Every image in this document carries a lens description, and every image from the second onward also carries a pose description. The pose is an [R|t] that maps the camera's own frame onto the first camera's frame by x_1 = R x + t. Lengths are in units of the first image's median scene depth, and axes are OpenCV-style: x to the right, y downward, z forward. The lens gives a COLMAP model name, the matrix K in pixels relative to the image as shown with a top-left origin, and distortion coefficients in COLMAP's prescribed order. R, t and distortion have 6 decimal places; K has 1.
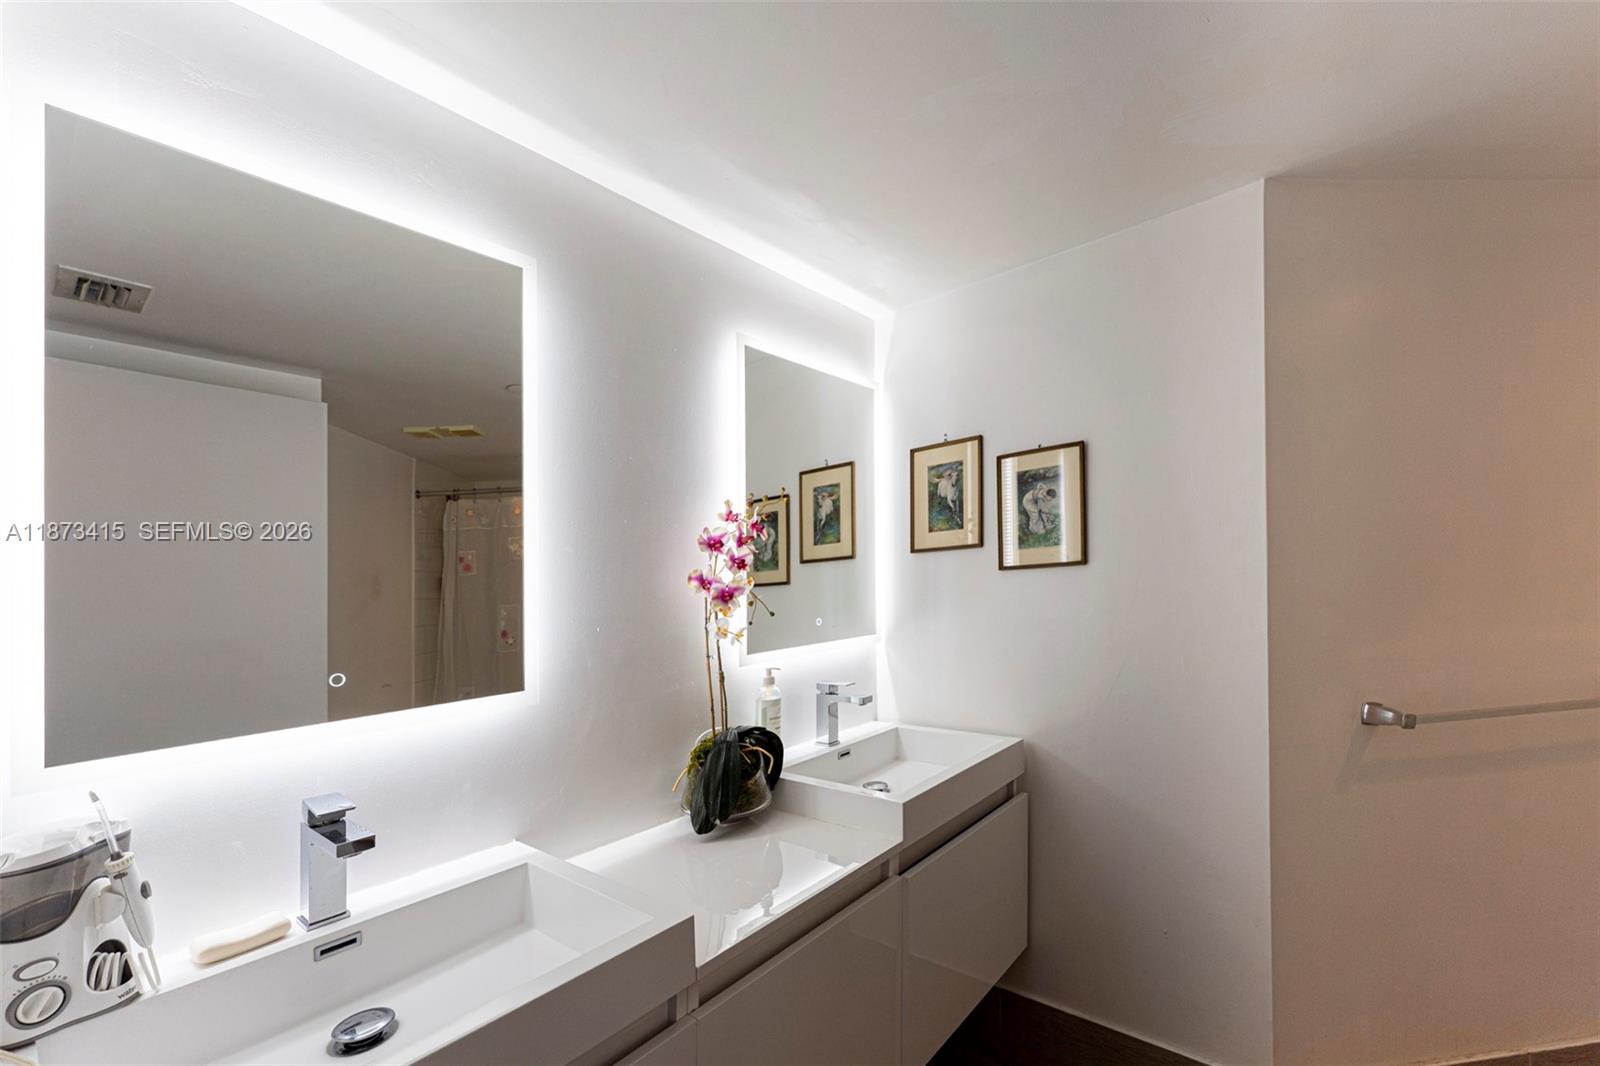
lens RADIAL K [[663.7, 0, 801.2], [0, 663.7, 622.7], [0, 0, 1]] dist [-0.000159, -0.000014]
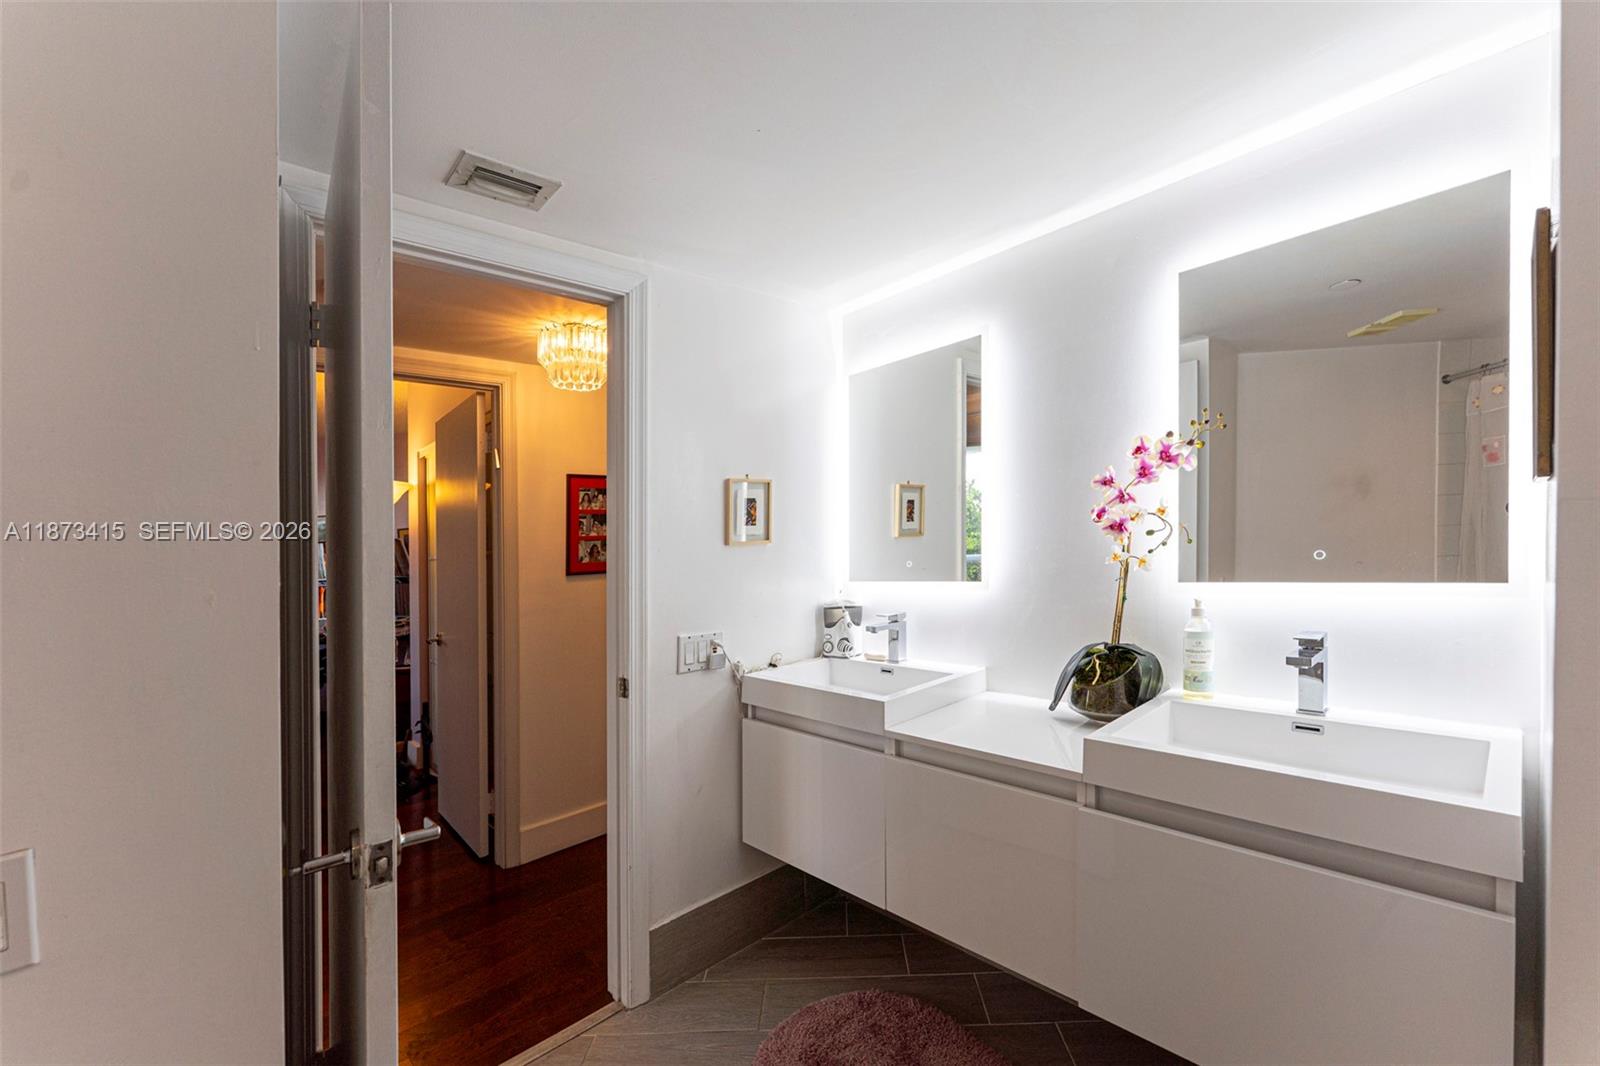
lens RADIAL K [[643.9, 0, 801.3], [0, 643.9, 514.8], [0, 0, 1]] dist [0.000057, 0.000012]
pose [[-0.128104, 0.015303, -0.991643, 1.068328], [0.012699, 0.999824, 0.013789, -0.083194], [0.991679, -0.010827, -0.128275, 0.620039]]
